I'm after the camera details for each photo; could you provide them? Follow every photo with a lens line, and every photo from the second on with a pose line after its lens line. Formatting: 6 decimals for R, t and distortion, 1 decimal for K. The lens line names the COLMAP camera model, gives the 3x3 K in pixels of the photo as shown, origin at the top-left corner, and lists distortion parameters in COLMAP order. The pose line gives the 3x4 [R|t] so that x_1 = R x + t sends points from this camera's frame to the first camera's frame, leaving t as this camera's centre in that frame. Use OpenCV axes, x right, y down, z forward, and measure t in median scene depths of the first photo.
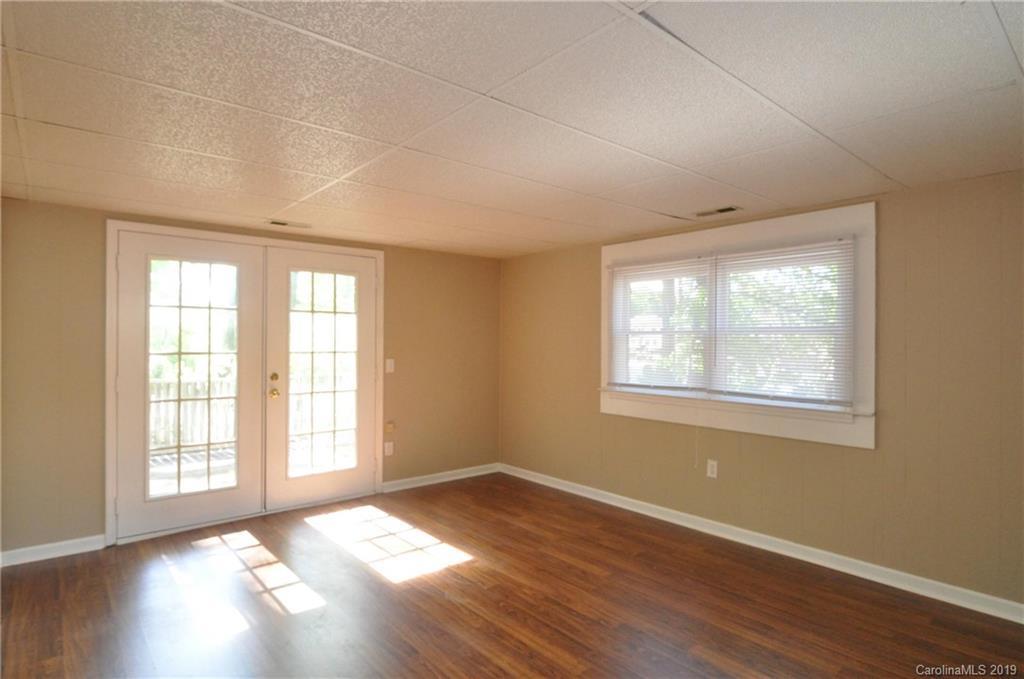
lens RADIAL K [[554.7, 0, 513.9], [0, 554.7, 339.5], [0, 0, 1]] dist [0.001864, -0.019448]
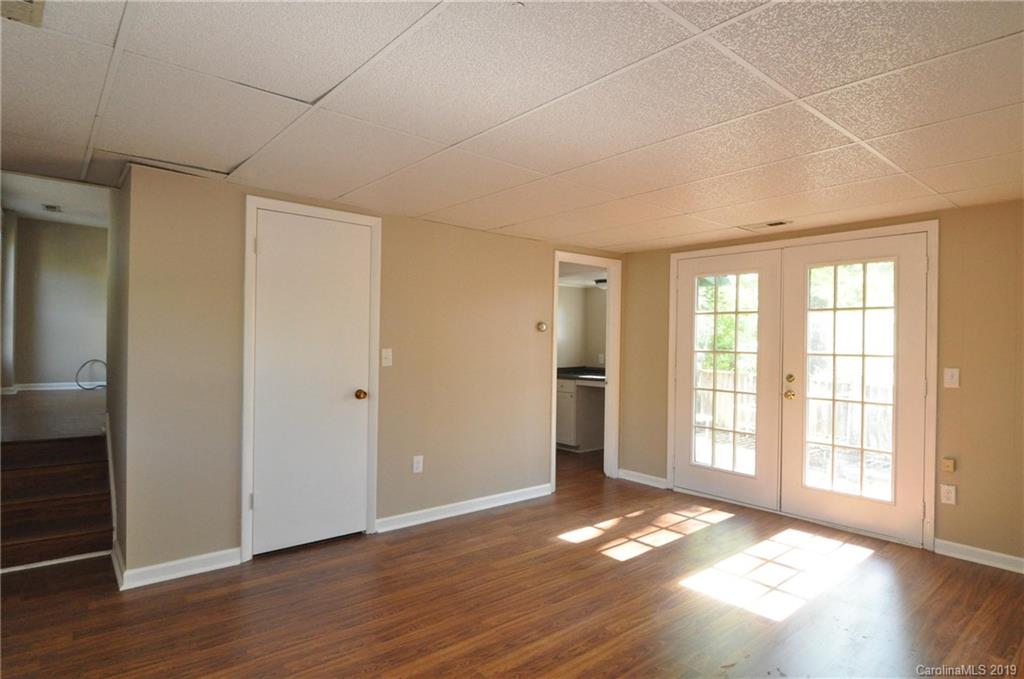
lens RADIAL K [[554.7, 0, 513.9], [0, 554.7, 339.5], [0, 0, 1]] dist [0.001864, -0.019448]
pose [[-0.002408, -0.008155, -0.999964, 0.627388], [-0.014801, 0.999857, -0.008119, 0.015579], [0.999888, 0.014781, -0.002528, 0.574174]]
